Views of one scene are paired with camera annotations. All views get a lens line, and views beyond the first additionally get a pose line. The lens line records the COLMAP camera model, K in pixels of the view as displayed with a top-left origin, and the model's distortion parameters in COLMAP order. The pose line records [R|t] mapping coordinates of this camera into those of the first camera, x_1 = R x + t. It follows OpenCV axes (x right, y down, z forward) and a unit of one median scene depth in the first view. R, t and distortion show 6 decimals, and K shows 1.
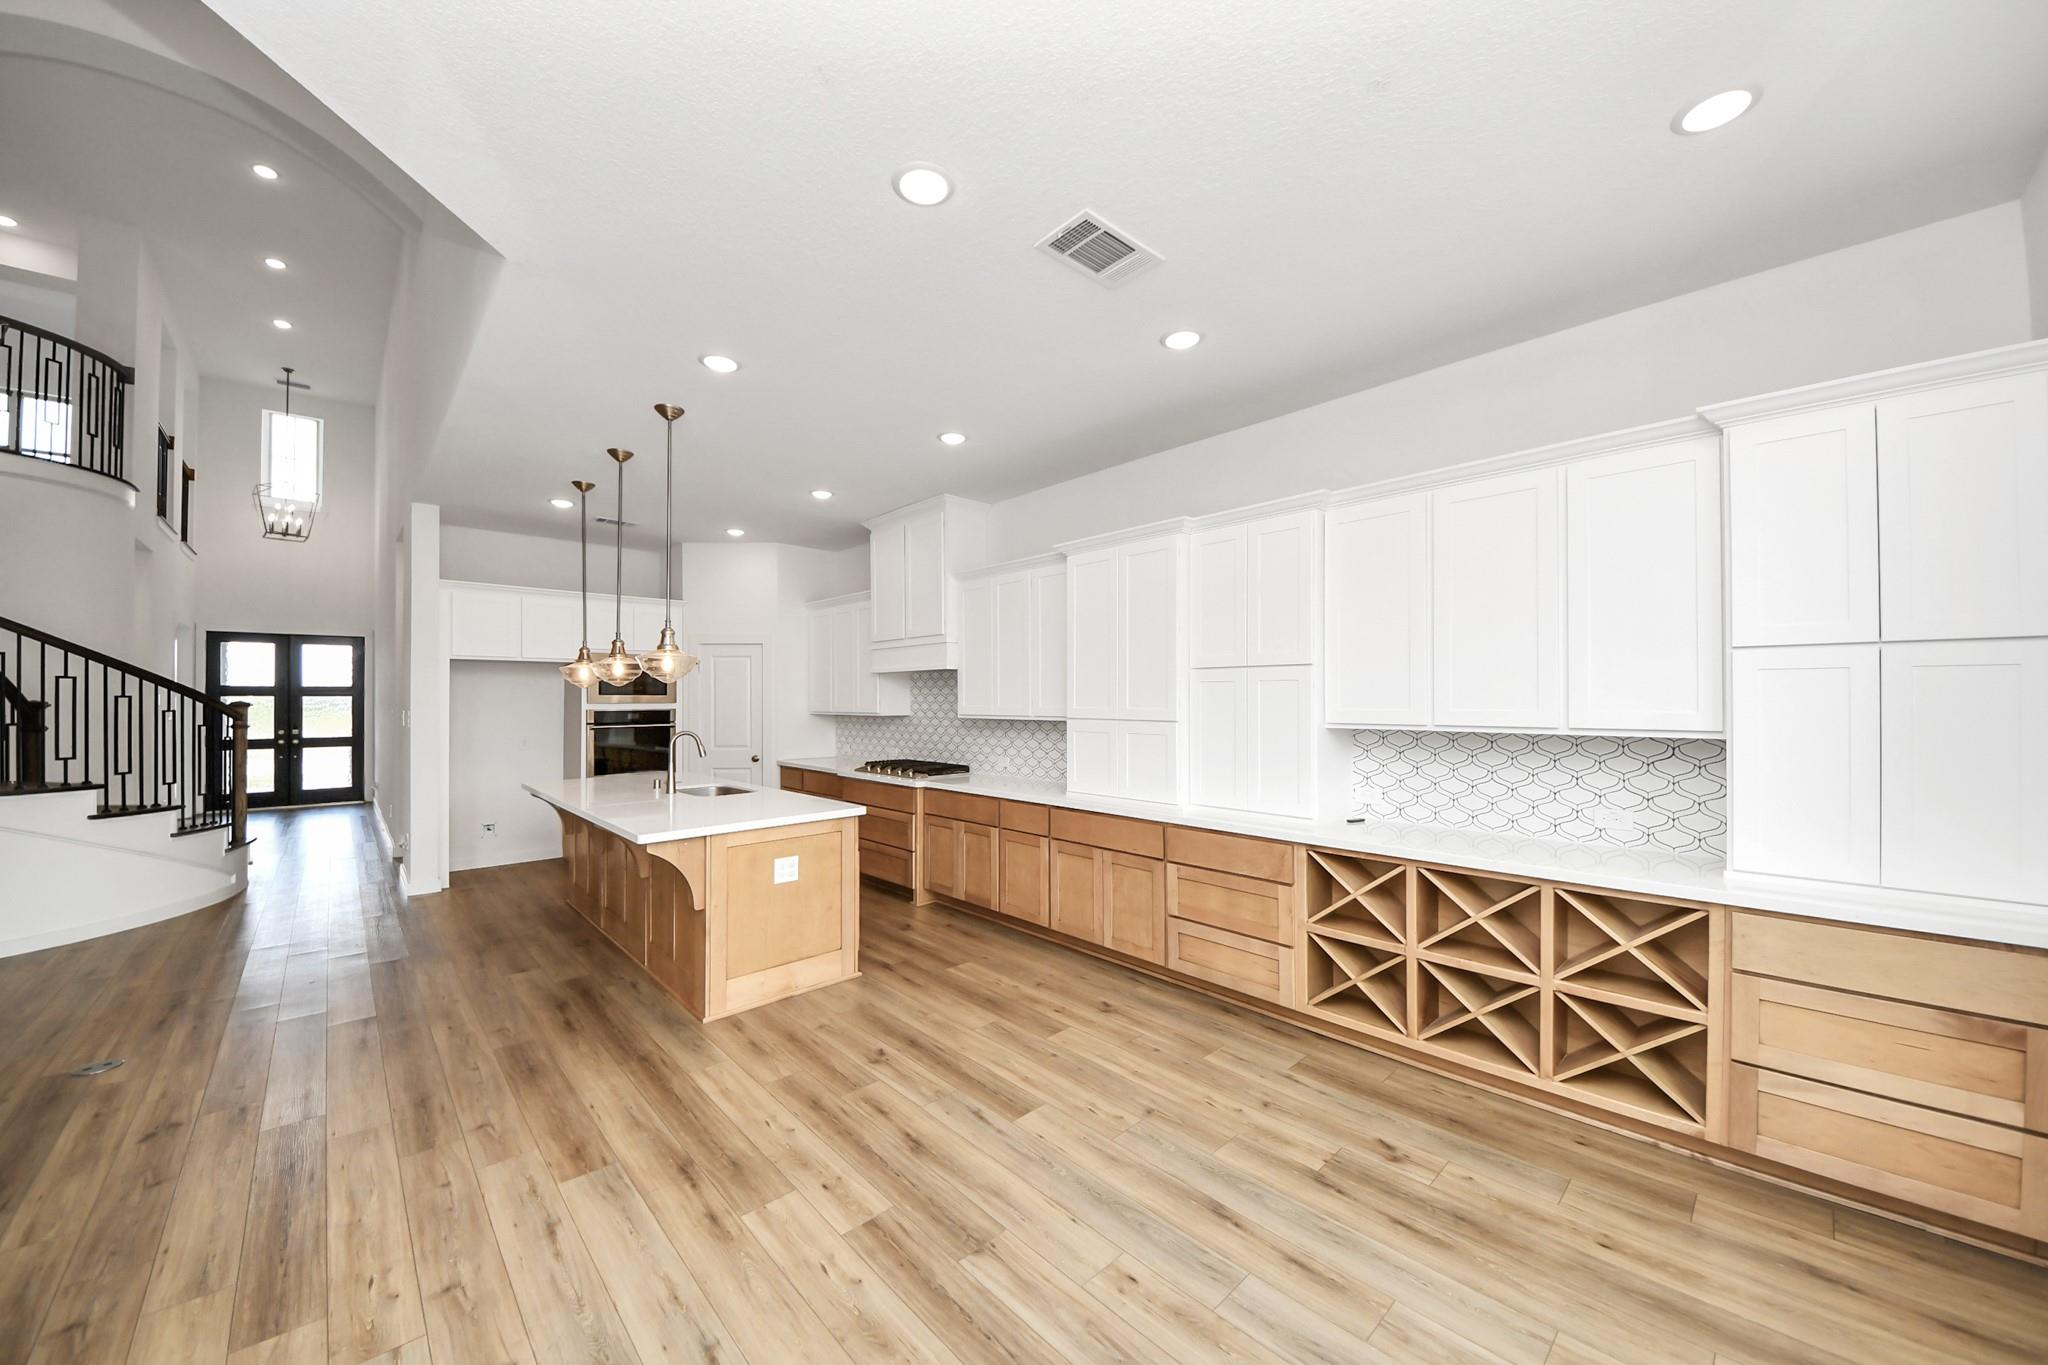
lens RADIAL K [[751.3, 0, 1003.2], [0, 751.3, 702.3], [0, 0, 1]] dist [-0.006531, -0.005550]
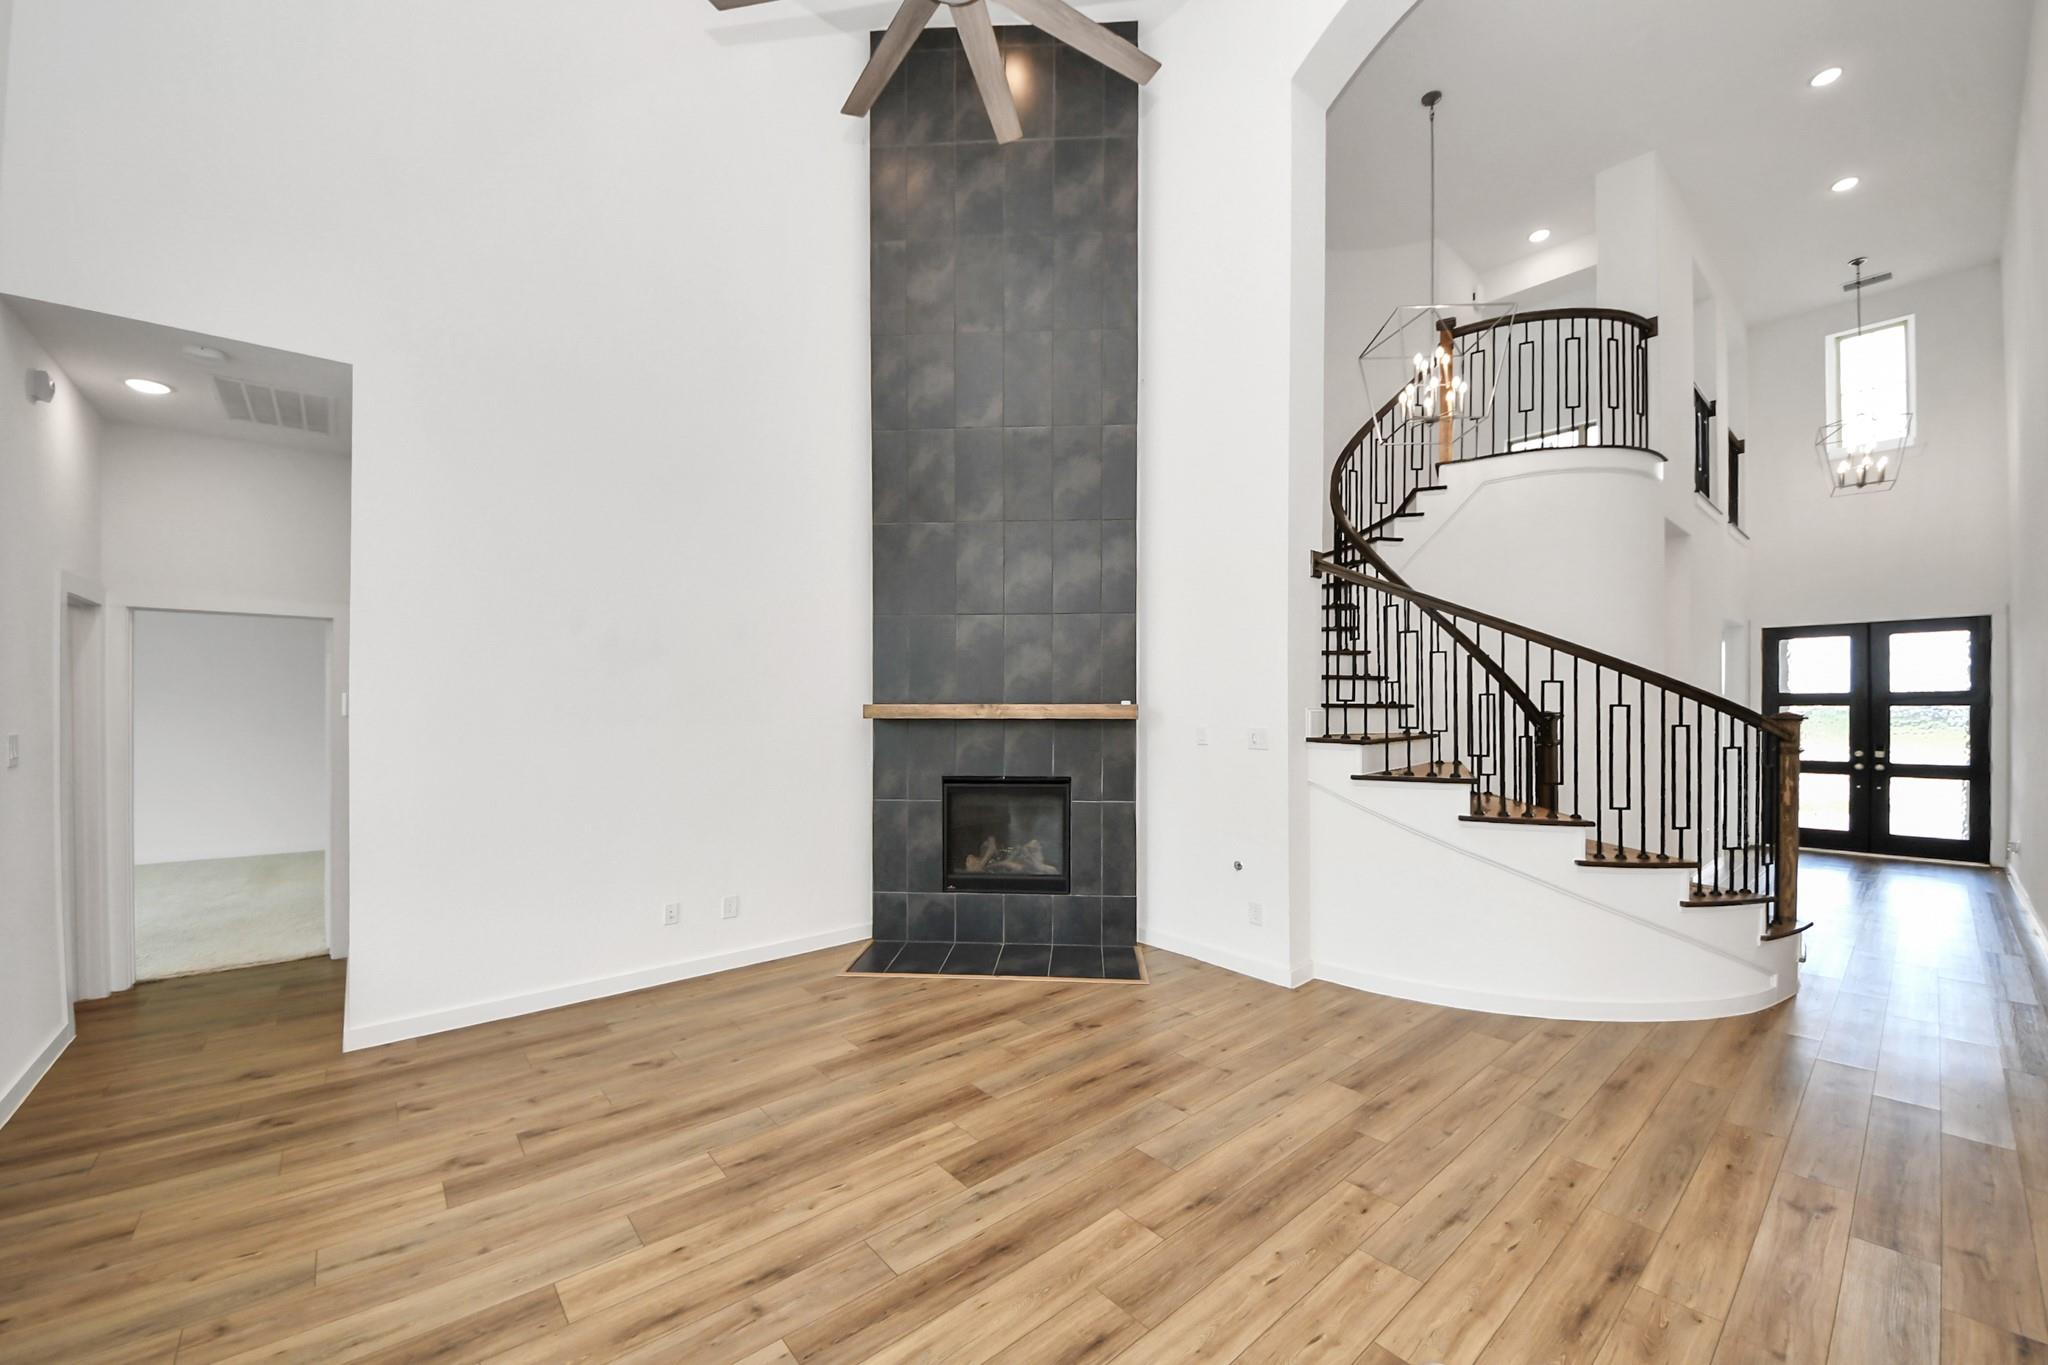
lens RADIAL K [[751.3, 0, 1003.2], [0, 751.3, 702.3], [0, 0, 1]] dist [-0.006531, -0.005550]
pose [[-0.061987, -0.007271, -0.998050, -0.204108], [-0.007074, 0.999952, -0.006846, -0.000653], [0.998052, 0.006636, -0.062035, 0.213496]]
